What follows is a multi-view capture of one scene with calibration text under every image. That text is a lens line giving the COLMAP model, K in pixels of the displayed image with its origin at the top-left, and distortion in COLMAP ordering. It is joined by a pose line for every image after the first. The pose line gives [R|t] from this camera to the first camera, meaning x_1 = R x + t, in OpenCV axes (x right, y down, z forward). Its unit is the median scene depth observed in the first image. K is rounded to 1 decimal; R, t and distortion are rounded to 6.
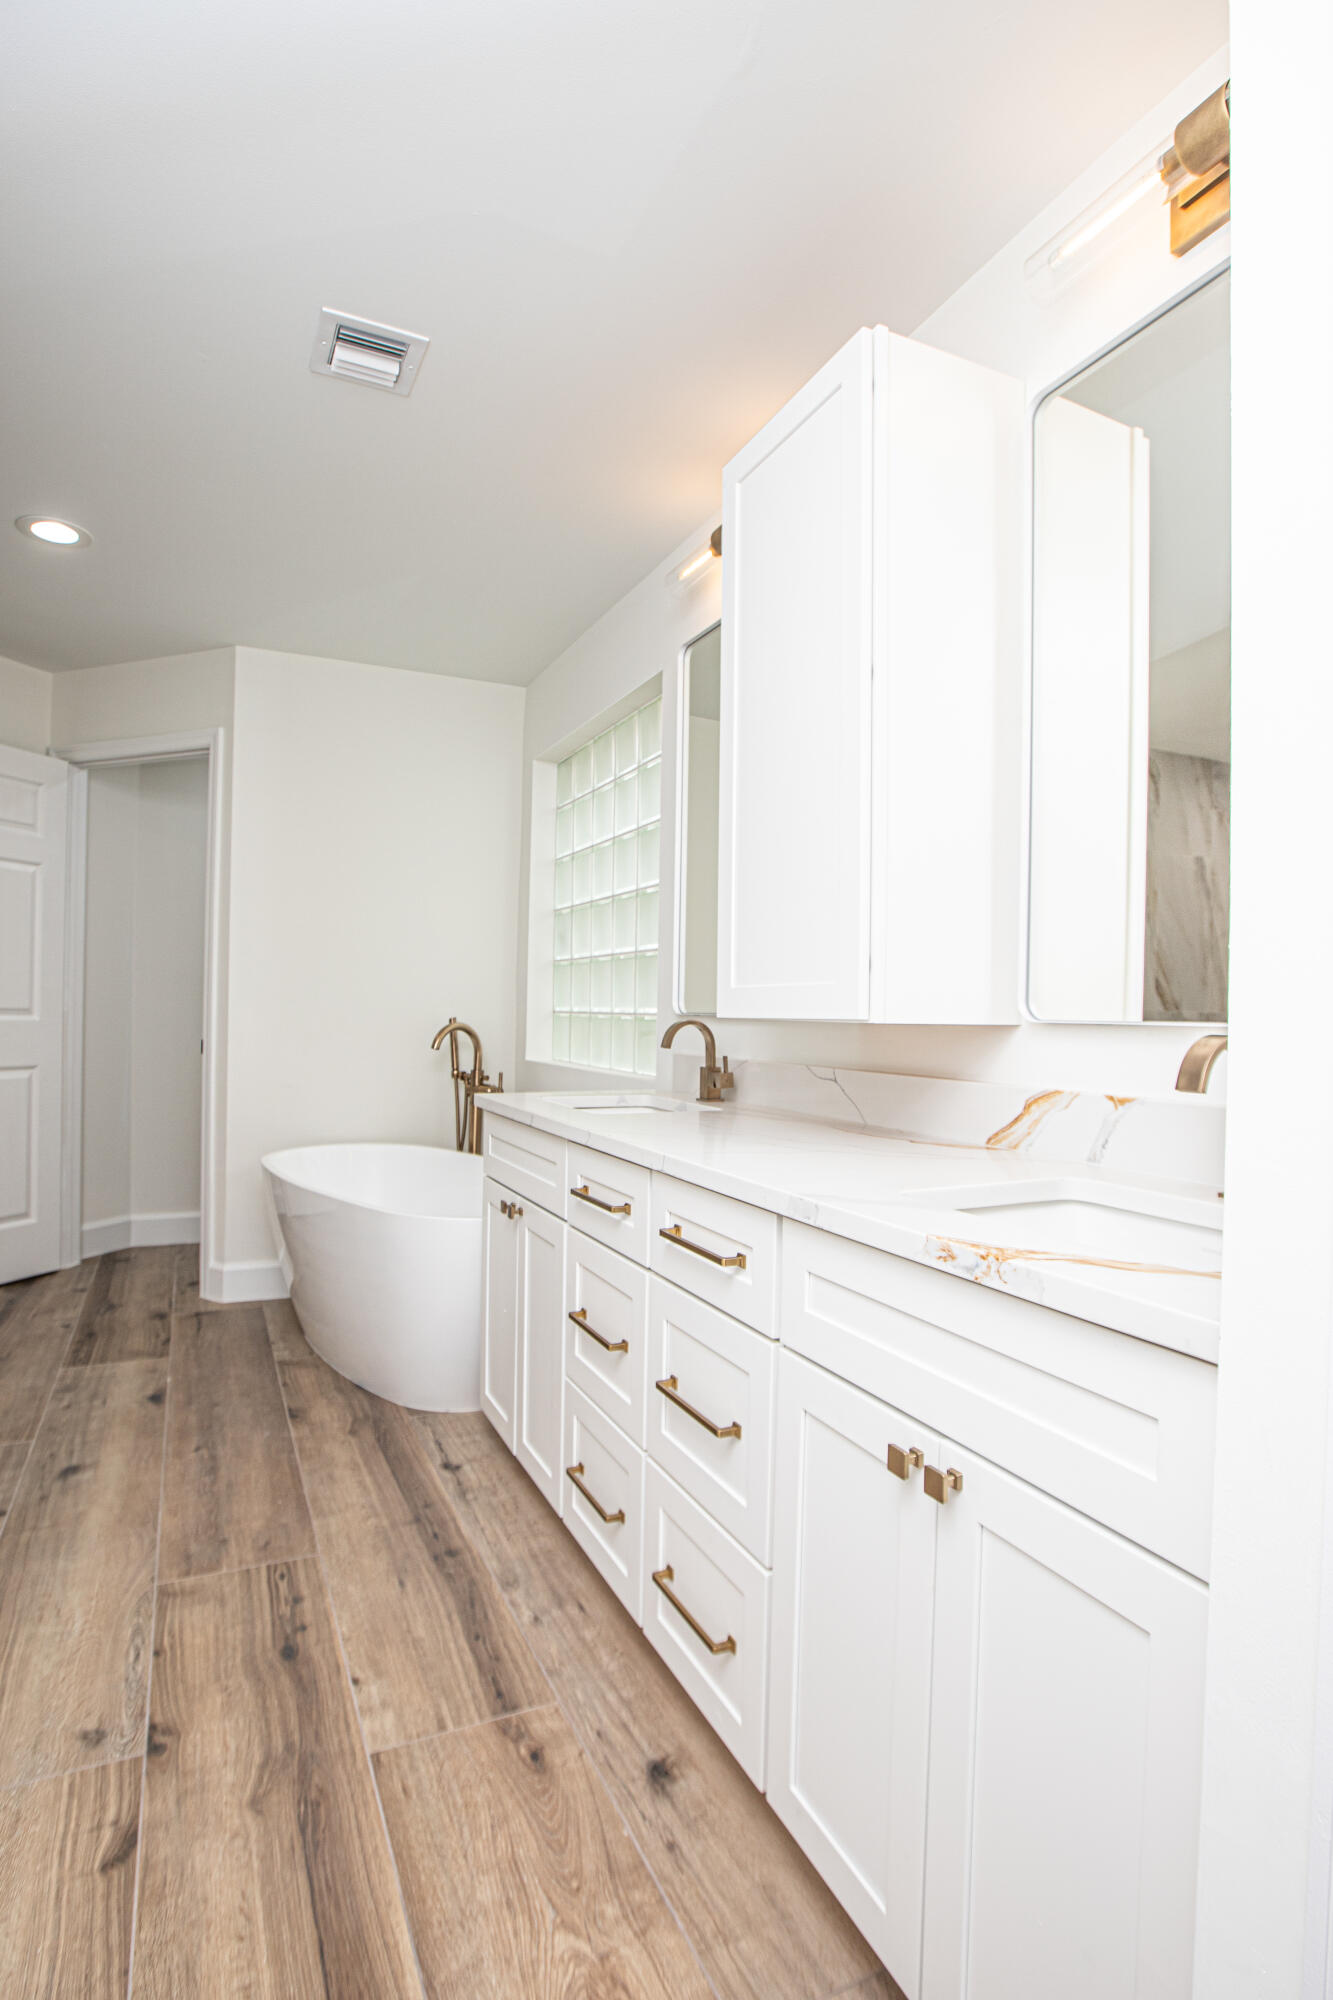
lens RADIAL K [[995.1, 0, 659.9], [0, 995.1, 1015.7], [0, 0, 1]] dist [-0.050874, 0.017275]
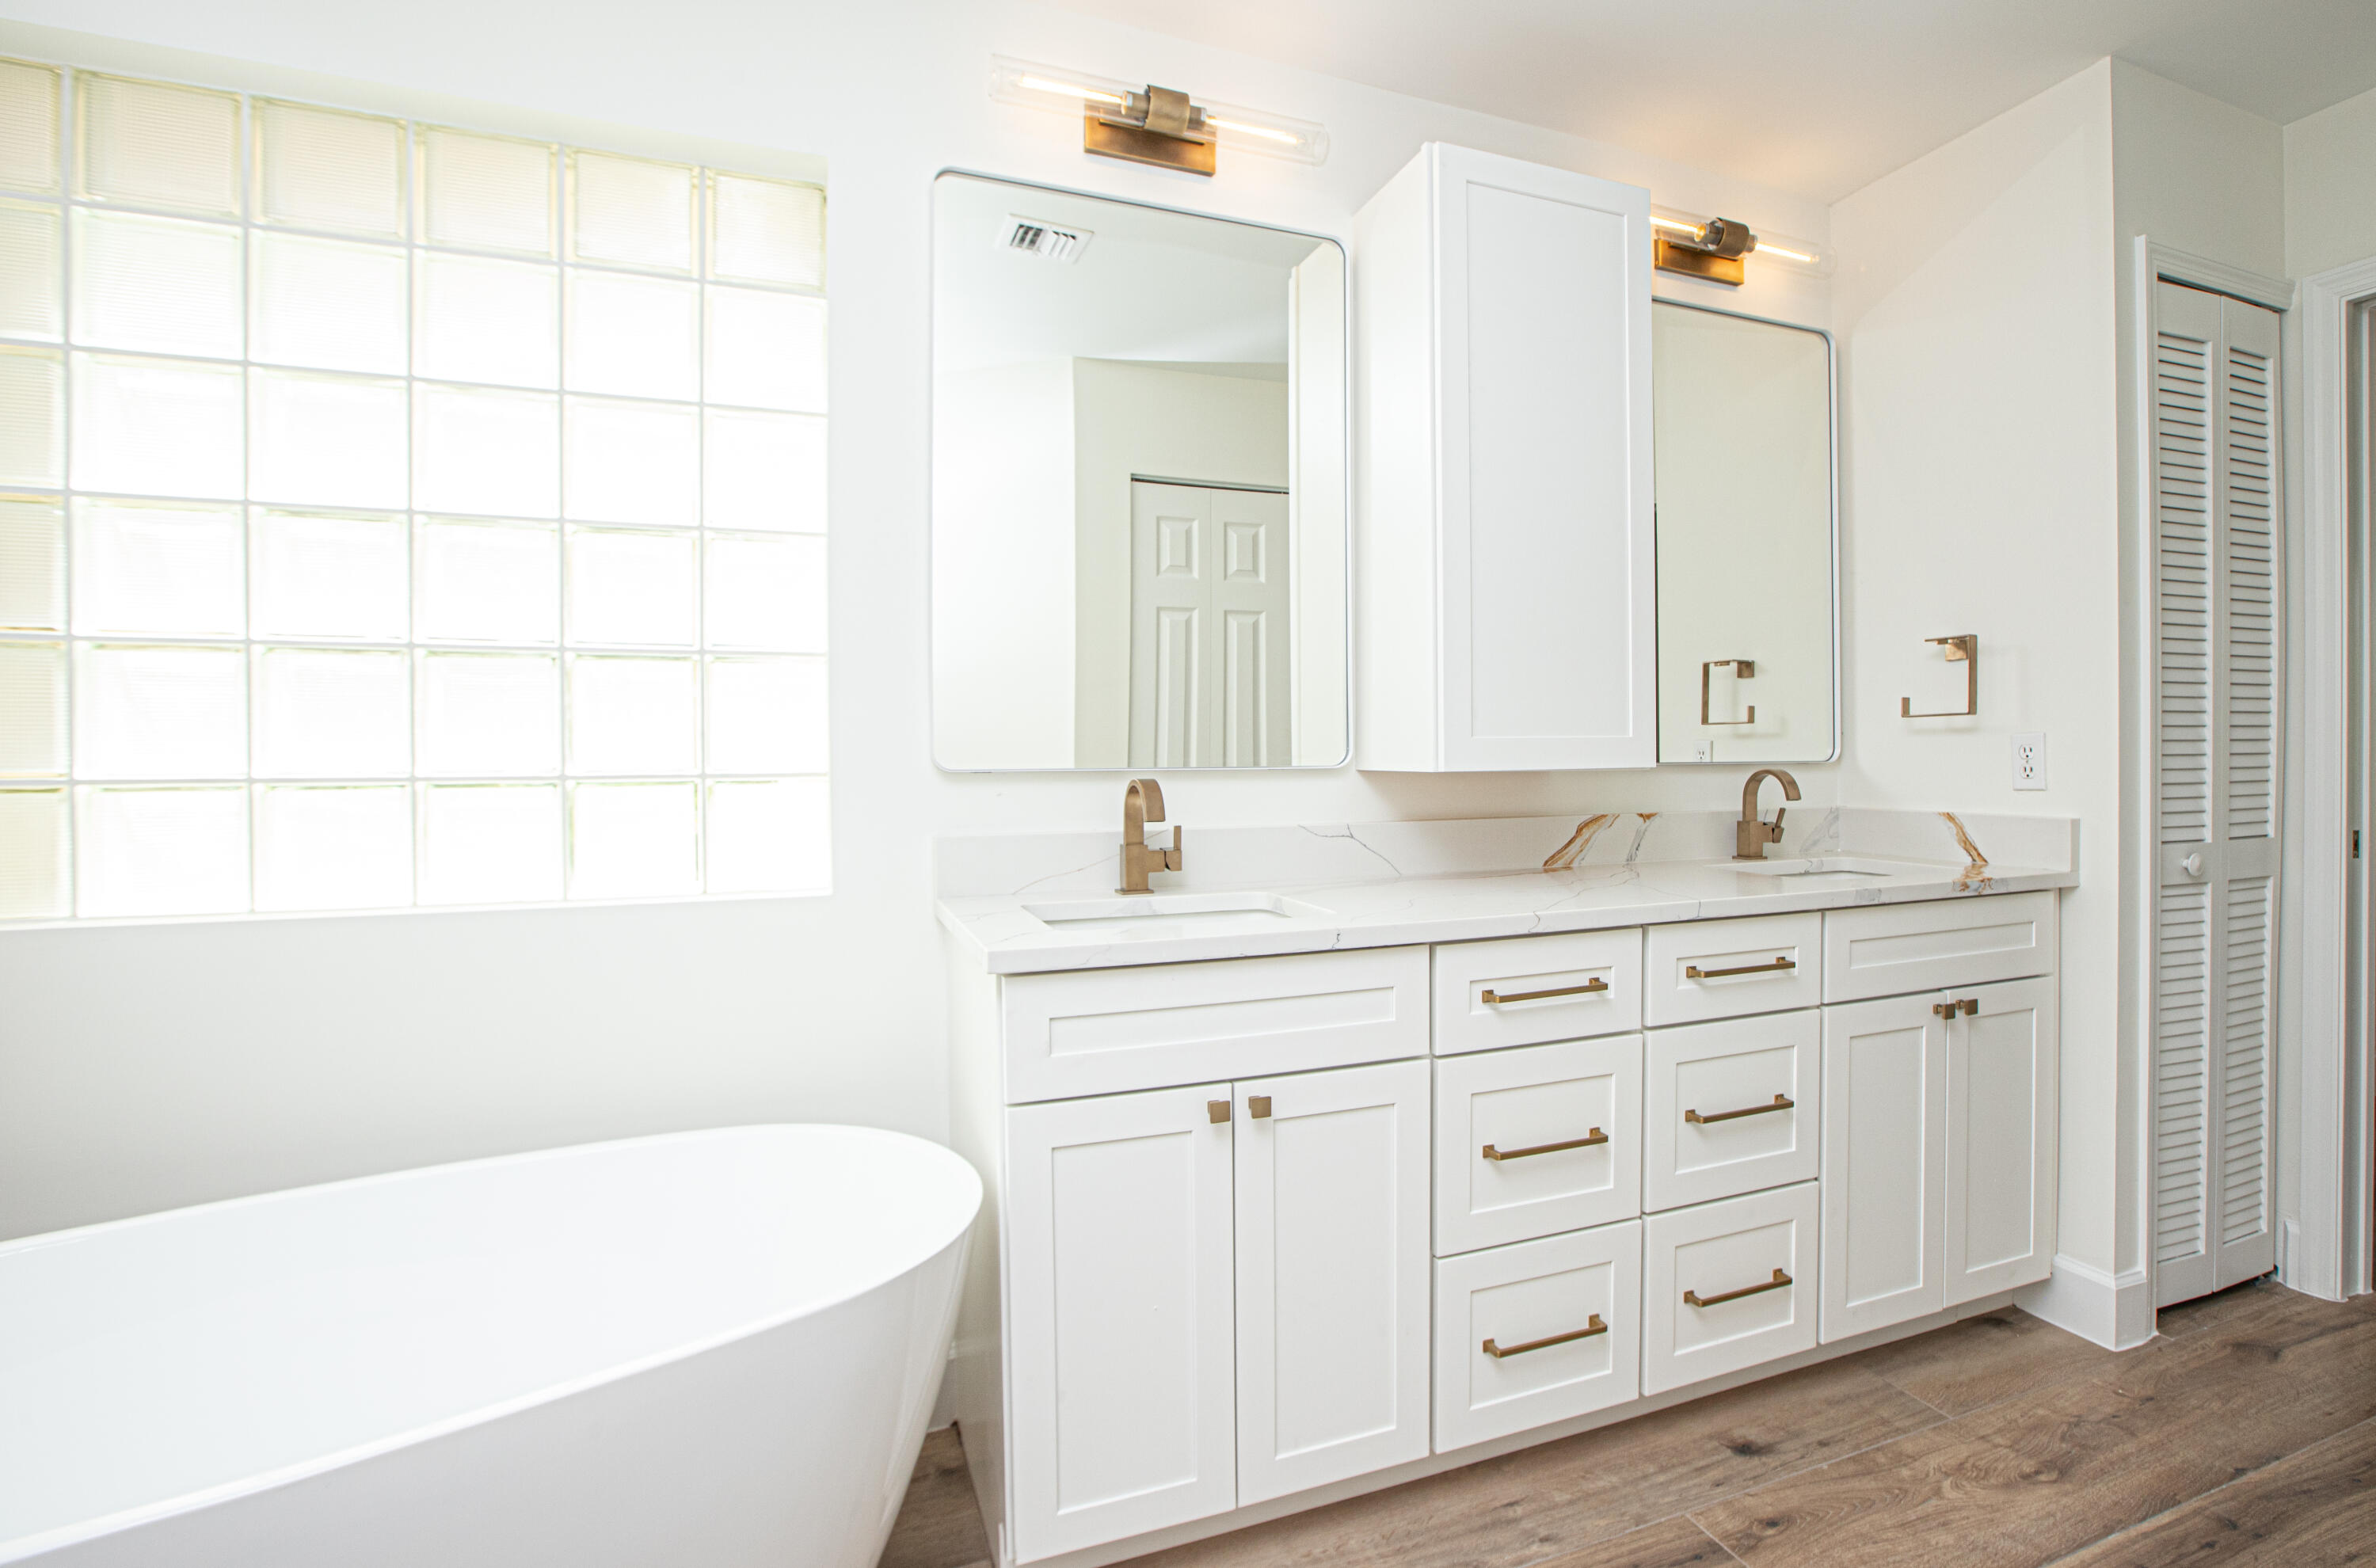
lens RADIAL K [[1158.5, 0, 1268.7], [0, 1158.5, 756.9], [0, 0, 1]] dist [-0.031121, -0.000036]
pose [[0.049720, -0.026206, 0.998419, -0.985631], [0.009434, 0.999623, 0.025768, -0.041447], [-0.998719, 0.008138, 0.049948, 1.107393]]
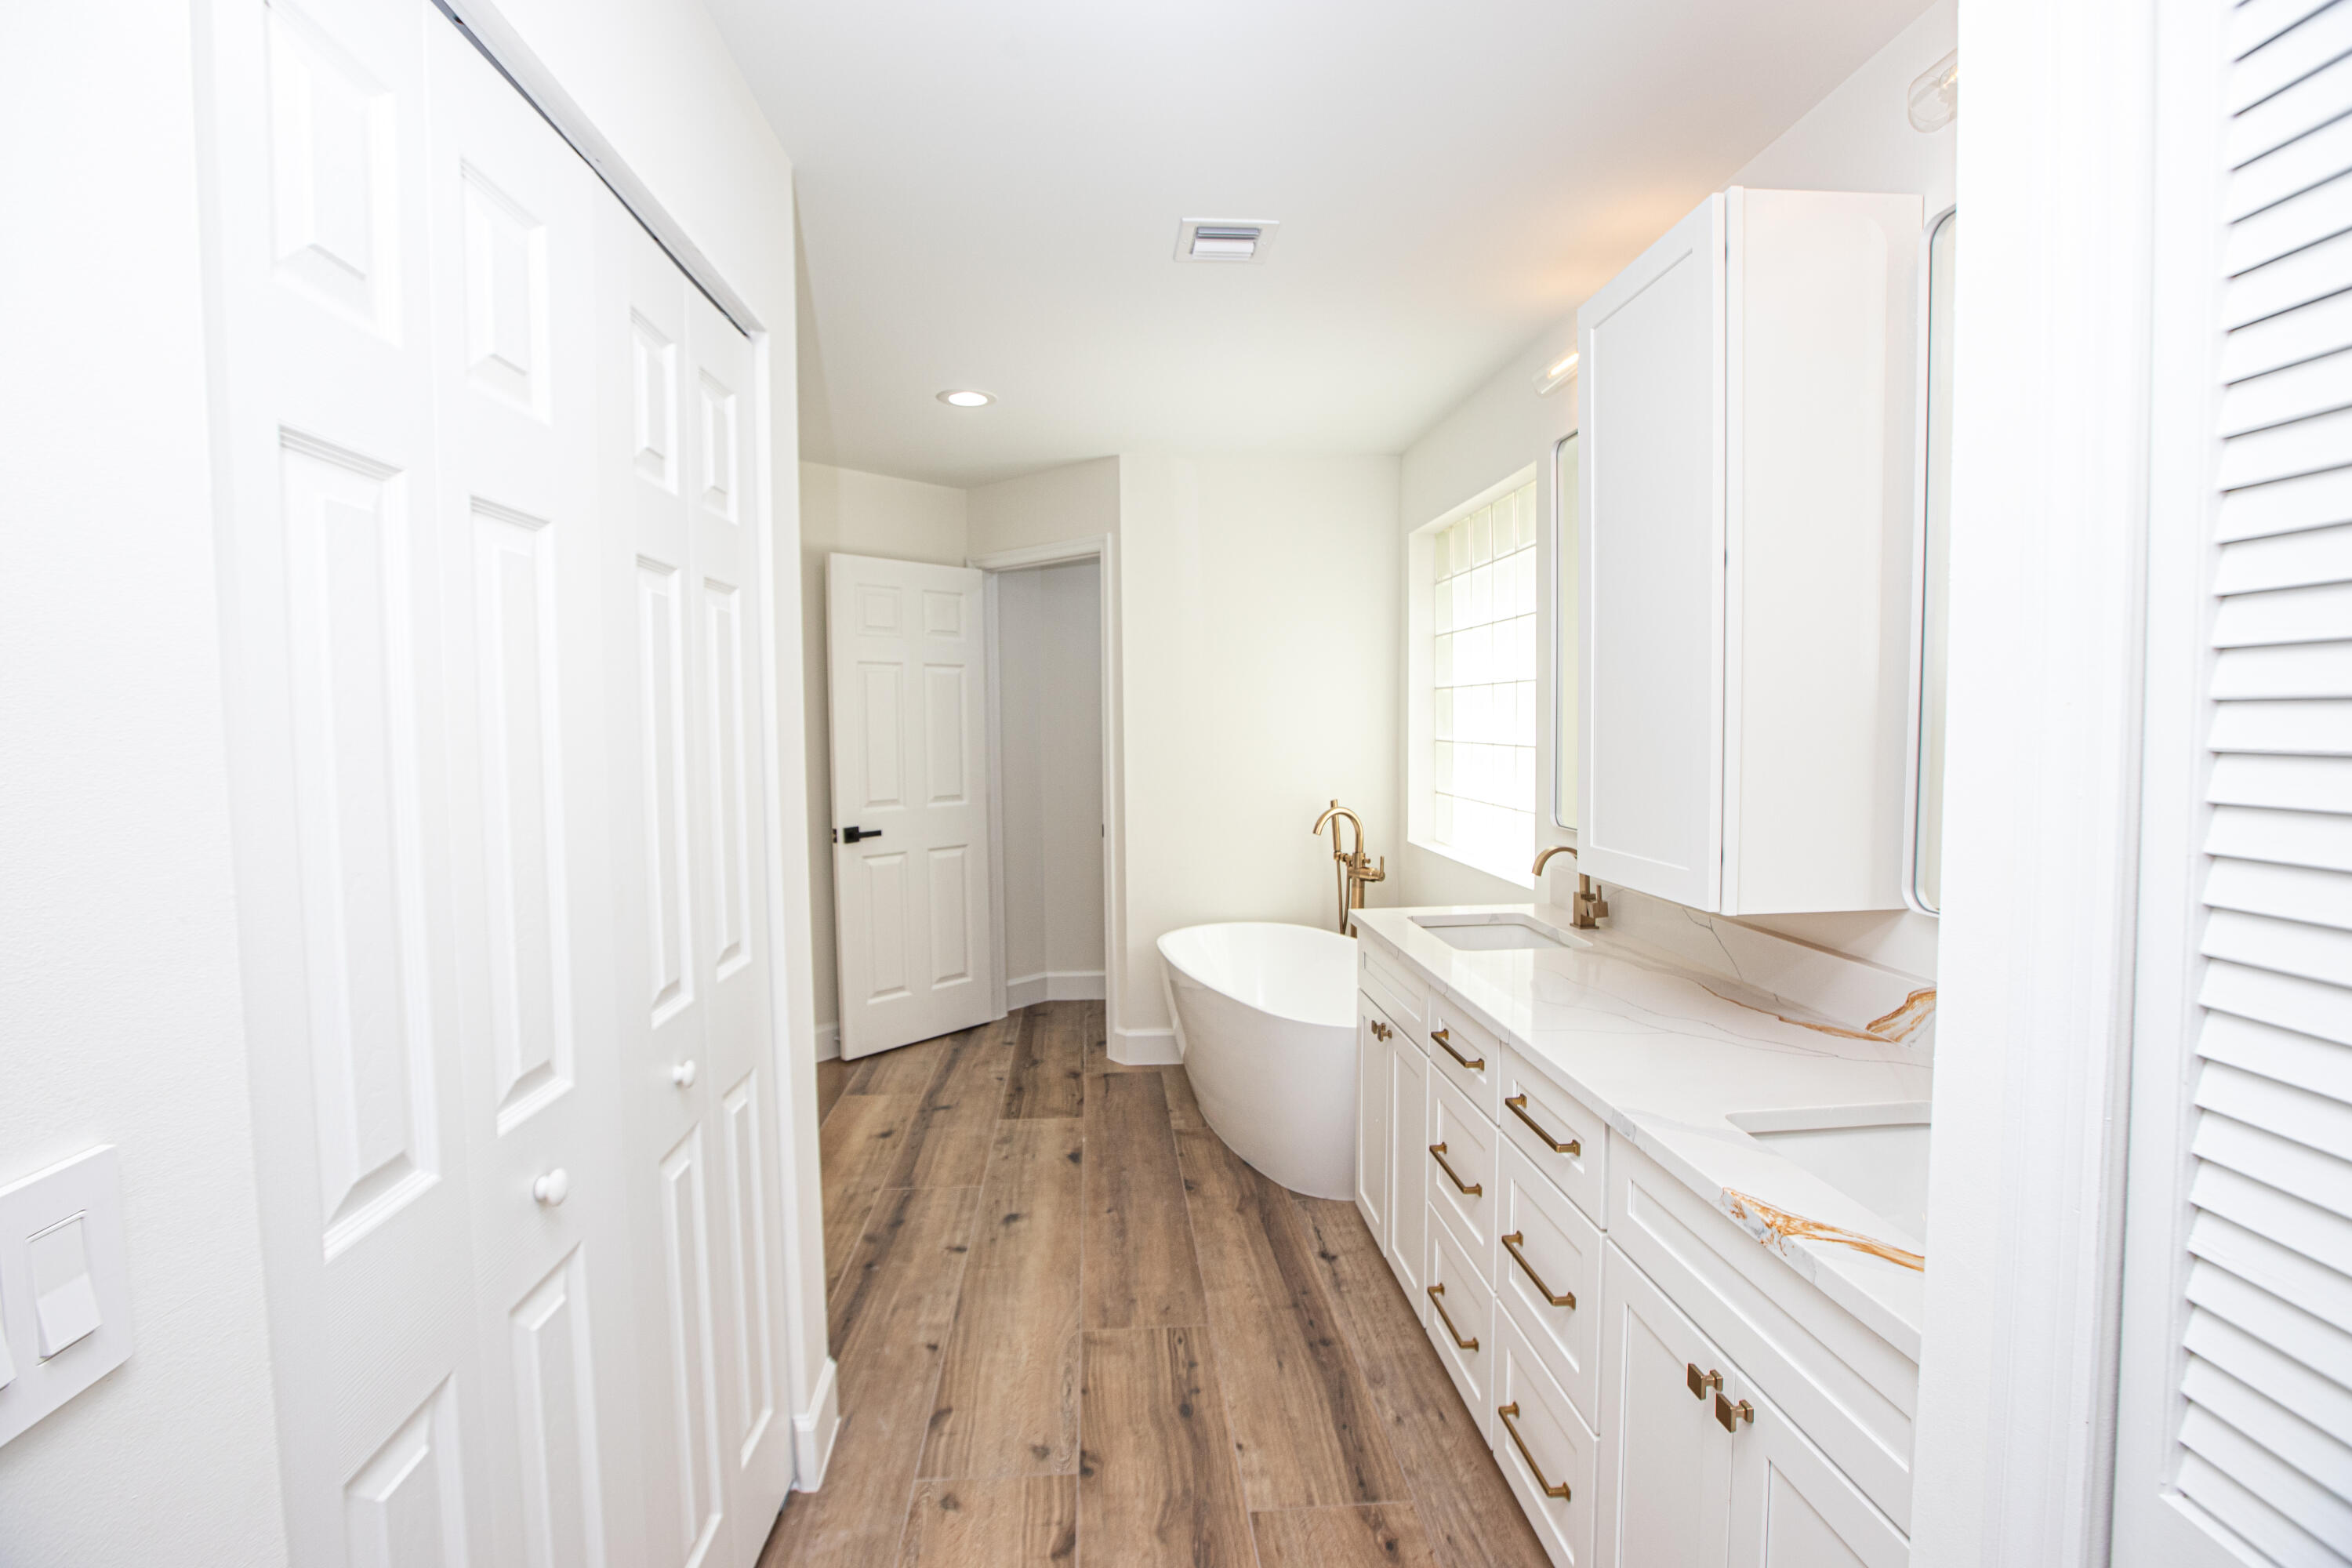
lens RADIAL K [[1072.1, 0, 1176.0], [0, 1072.1, 784.0], [0, 0, 1]] dist [-0.063538, 0.035107]
pose [[0.934705, -0.006427, -0.355368, 0.060007], [0.026111, 0.998377, 0.050621, -0.151773], [0.354465, -0.056594, 0.933355, -0.140139]]
